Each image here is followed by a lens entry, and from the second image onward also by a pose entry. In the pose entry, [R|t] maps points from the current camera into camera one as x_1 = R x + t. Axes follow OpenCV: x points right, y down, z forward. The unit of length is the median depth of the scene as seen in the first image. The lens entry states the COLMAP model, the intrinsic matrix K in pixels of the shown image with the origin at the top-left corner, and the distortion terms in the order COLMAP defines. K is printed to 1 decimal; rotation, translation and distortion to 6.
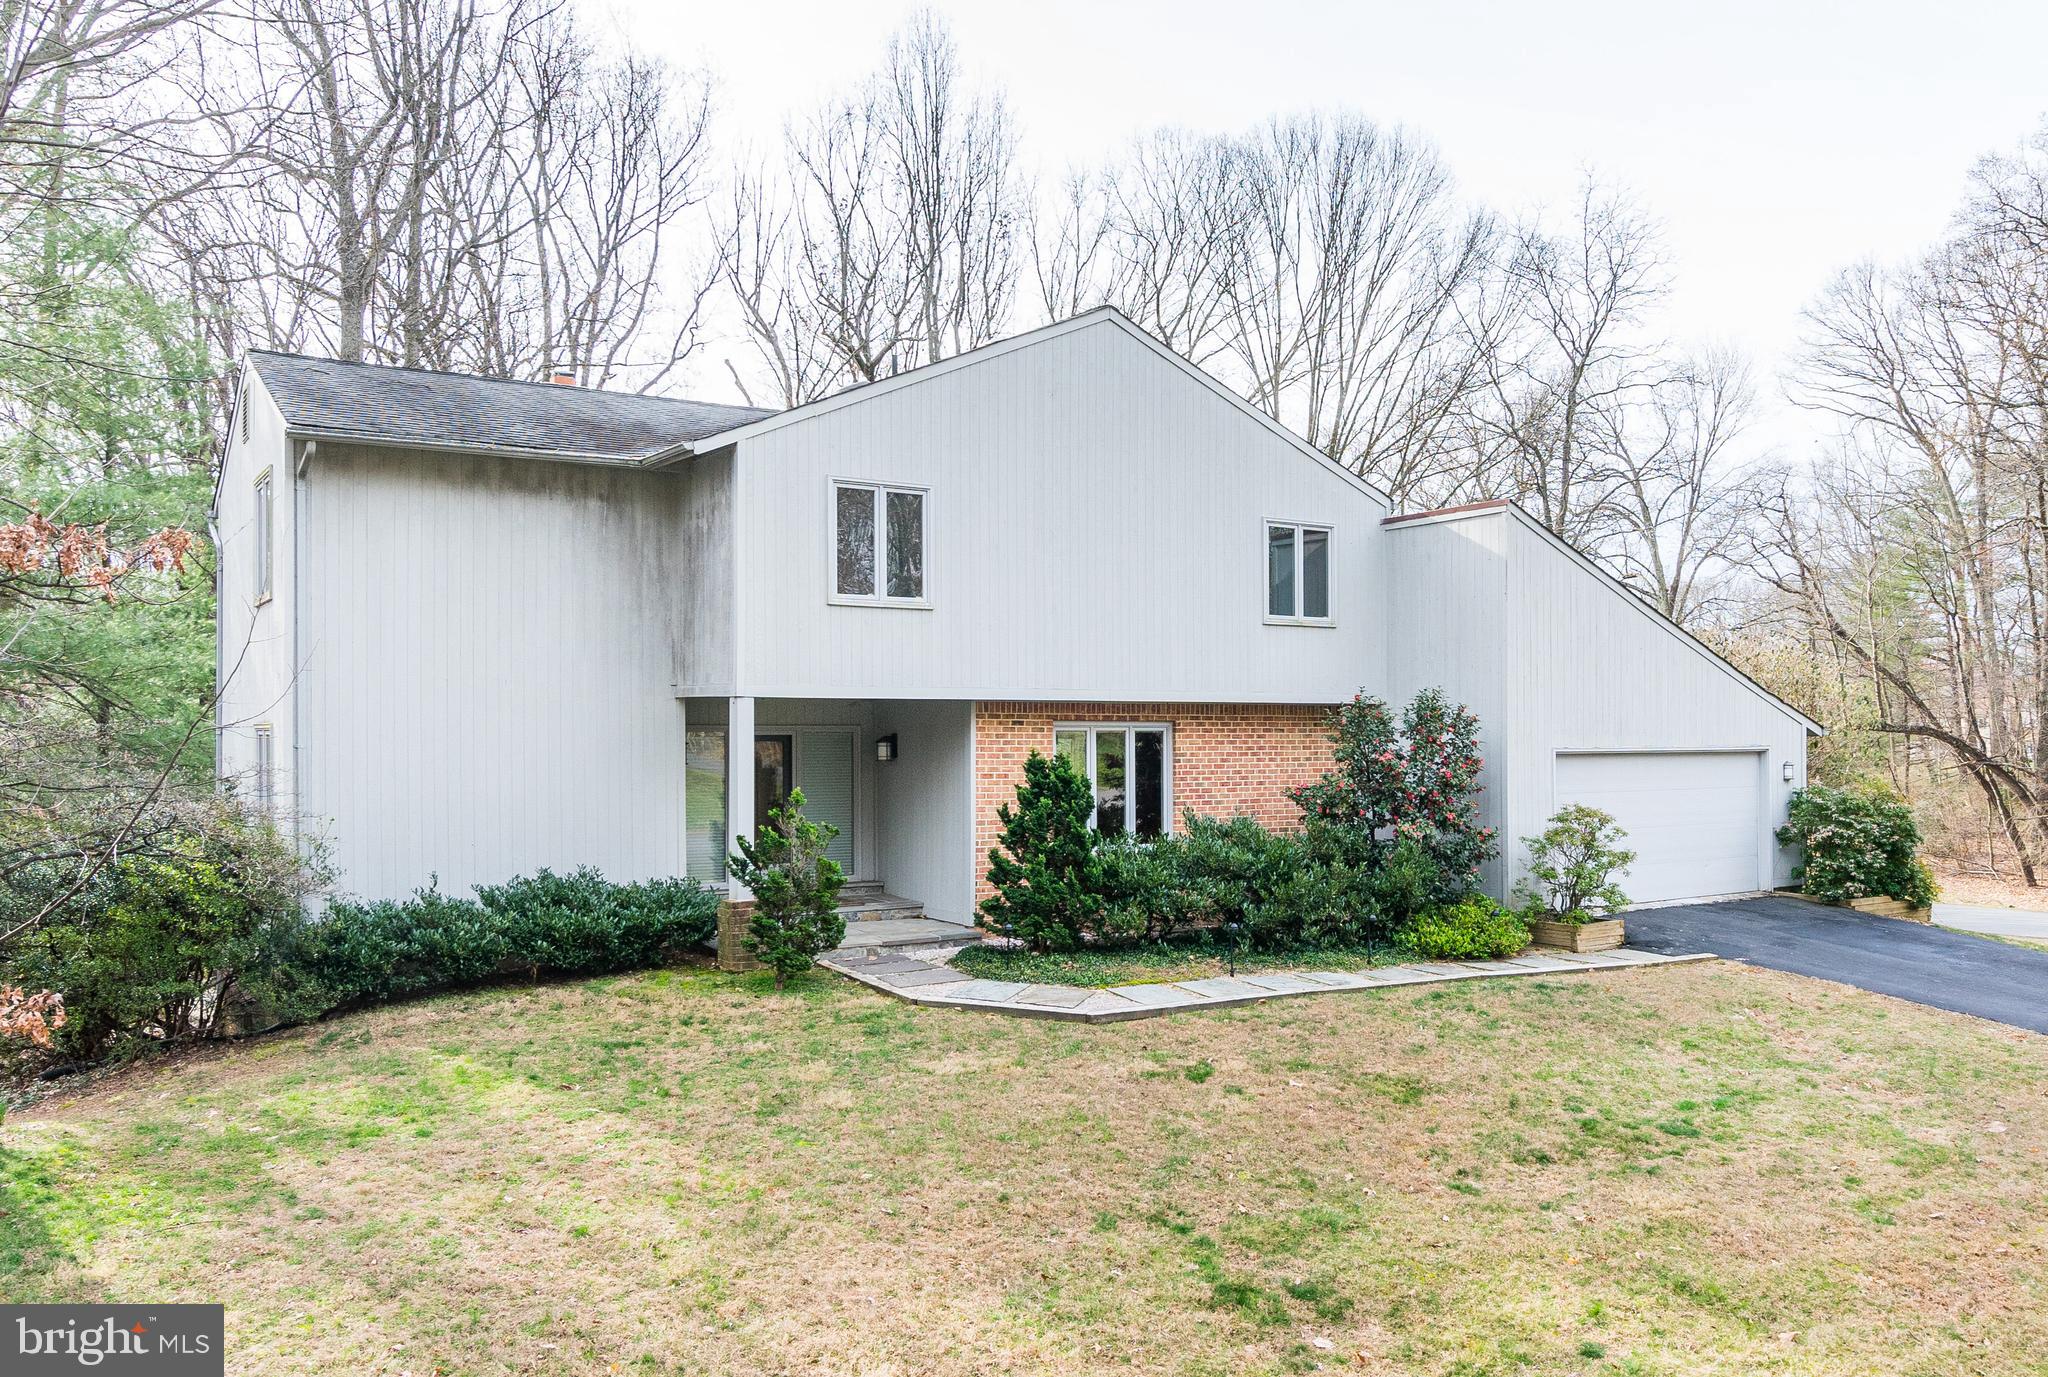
lens RADIAL K [[1258.0, 0, 1030.0], [0, 1258.0, 757.9], [0, 0, 1]] dist [-0.002968, 0.000534]
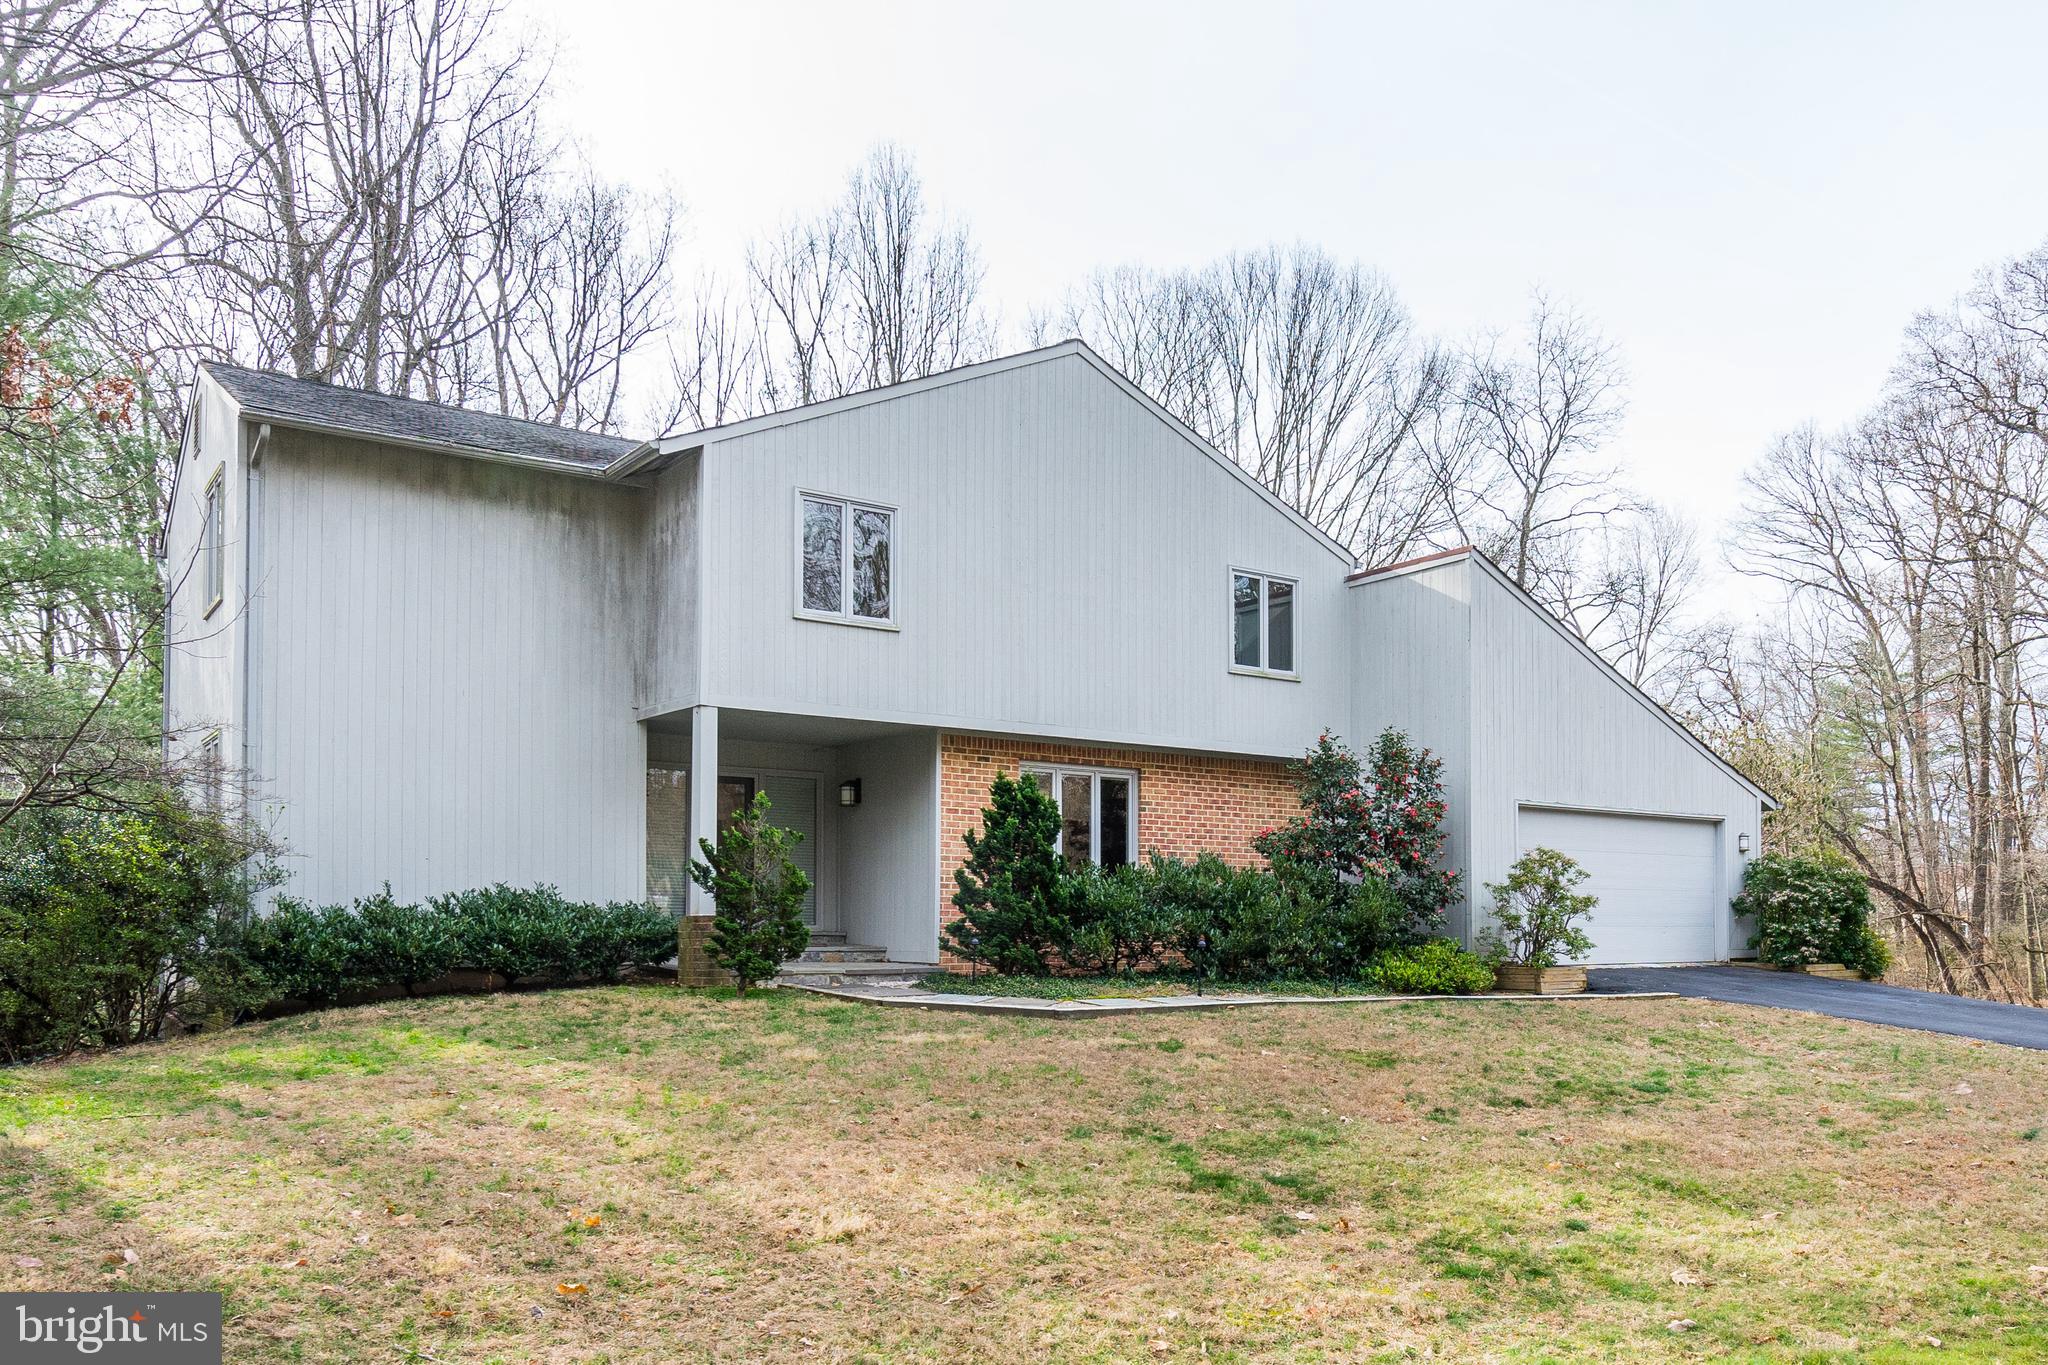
lens RADIAL K [[1254.2, 0, 1018.7], [0, 1254.2, 914.7], [0, 0, 1]] dist [-0.005173, 0.002804]
pose [[0.999625, 0.006868, 0.026499, -0.008271], [-0.006569, 0.999914, -0.011353, 0.116407], [-0.026575, 0.011175, 0.999584, 0.013219]]
